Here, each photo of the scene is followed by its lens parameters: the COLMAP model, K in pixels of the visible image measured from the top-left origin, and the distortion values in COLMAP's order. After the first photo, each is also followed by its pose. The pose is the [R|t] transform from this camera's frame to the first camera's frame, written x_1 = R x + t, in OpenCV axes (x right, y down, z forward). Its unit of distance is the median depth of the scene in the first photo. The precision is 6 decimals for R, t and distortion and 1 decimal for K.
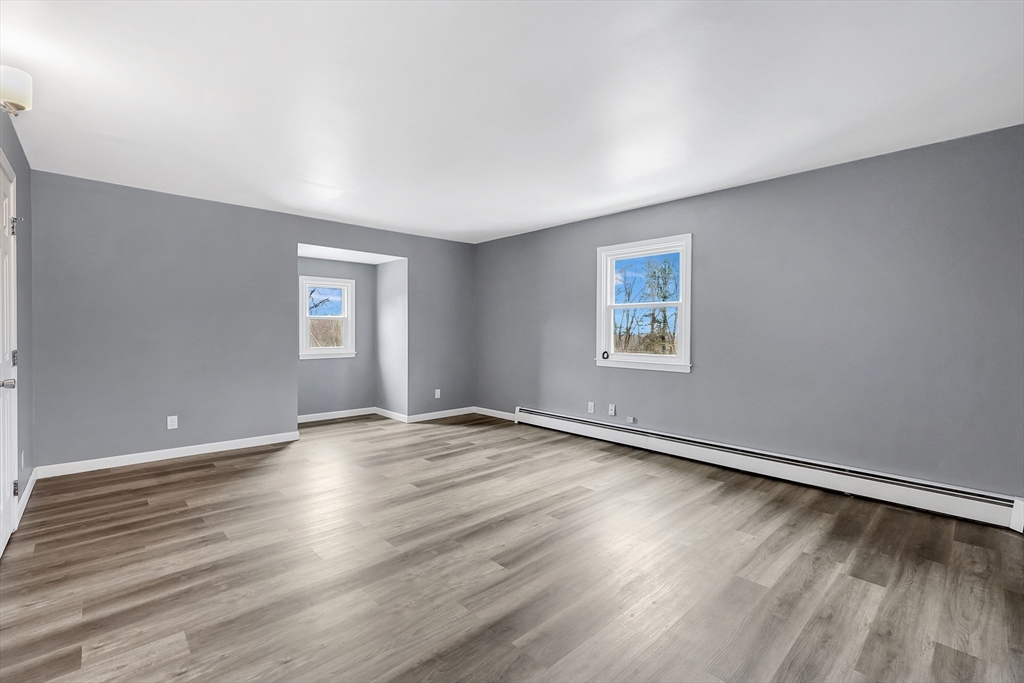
lens RADIAL K [[447.2, 0, 511.7], [0, 447.2, 334.4], [0, 0, 1]] dist [-0.002582, 0.000912]
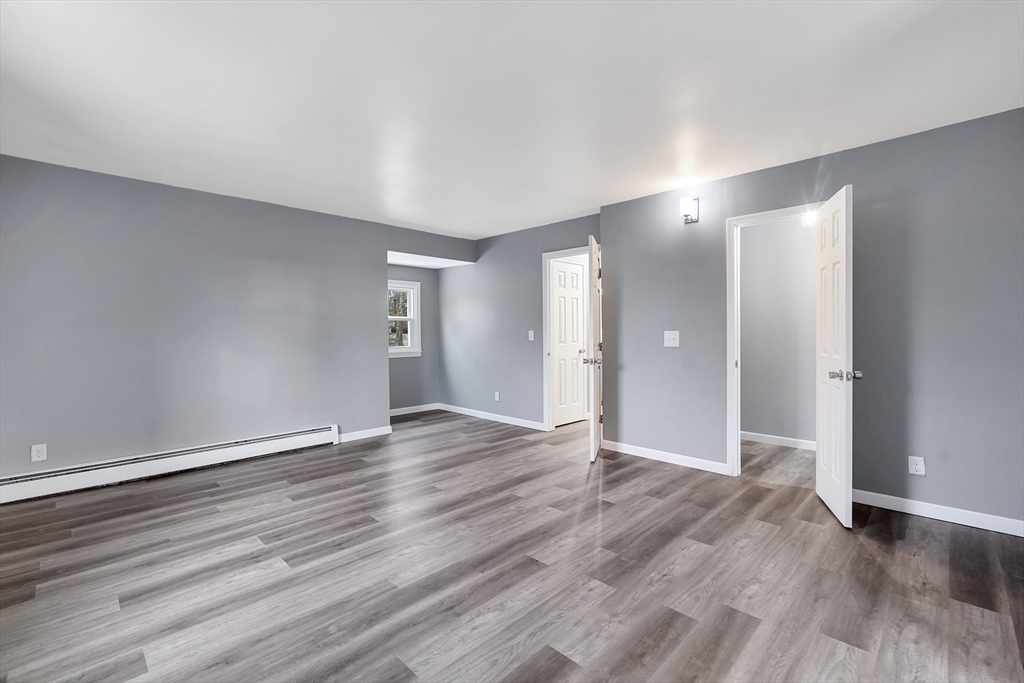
lens RADIAL K [[447.2, 0, 511.7], [0, 447.2, 334.4], [0, 0, 1]] dist [-0.002582, 0.000912]
pose [[-0.999514, 0.002210, -0.031105, -0.173757], [0.001786, 0.999905, 0.013633, -0.020485], [0.031132, 0.013571, -0.999423, 1.862399]]
